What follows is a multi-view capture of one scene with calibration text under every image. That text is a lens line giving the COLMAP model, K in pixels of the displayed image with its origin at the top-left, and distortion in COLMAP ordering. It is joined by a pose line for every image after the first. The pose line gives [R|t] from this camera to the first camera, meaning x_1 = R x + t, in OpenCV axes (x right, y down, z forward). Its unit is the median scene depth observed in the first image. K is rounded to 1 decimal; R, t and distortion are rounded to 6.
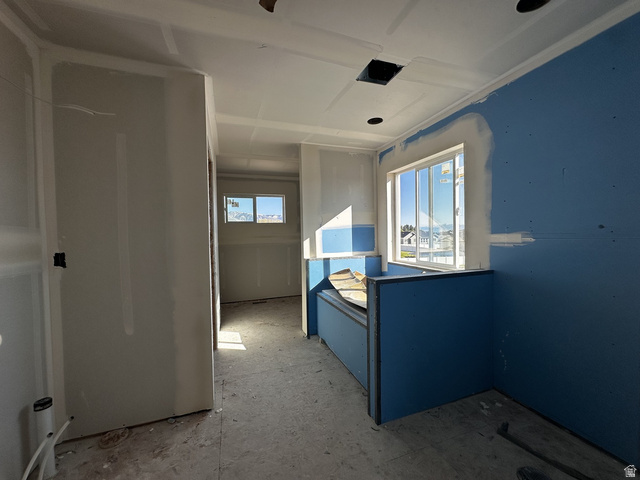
lens RADIAL K [[257.6, 0, 320.0], [0, 257.6, 240.0], [0, 0, 1]] dist [-0.002222, -0.000147]
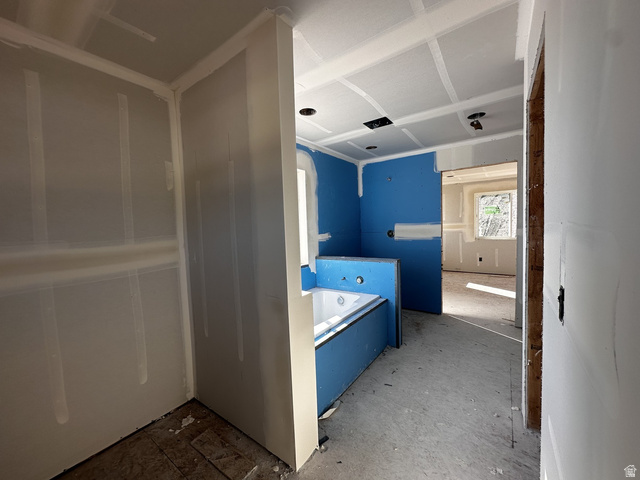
lens RADIAL K [[257.6, 0, 320.0], [0, 257.6, 240.0], [0, 0, 1]] dist [-0.002222, -0.000147]
pose [[-0.570977, 0.000378, 0.820966, -0.703561], [0.068721, 0.996512, 0.047336, -0.065054], [-0.818085, 0.083445, -0.569011, 1.927509]]
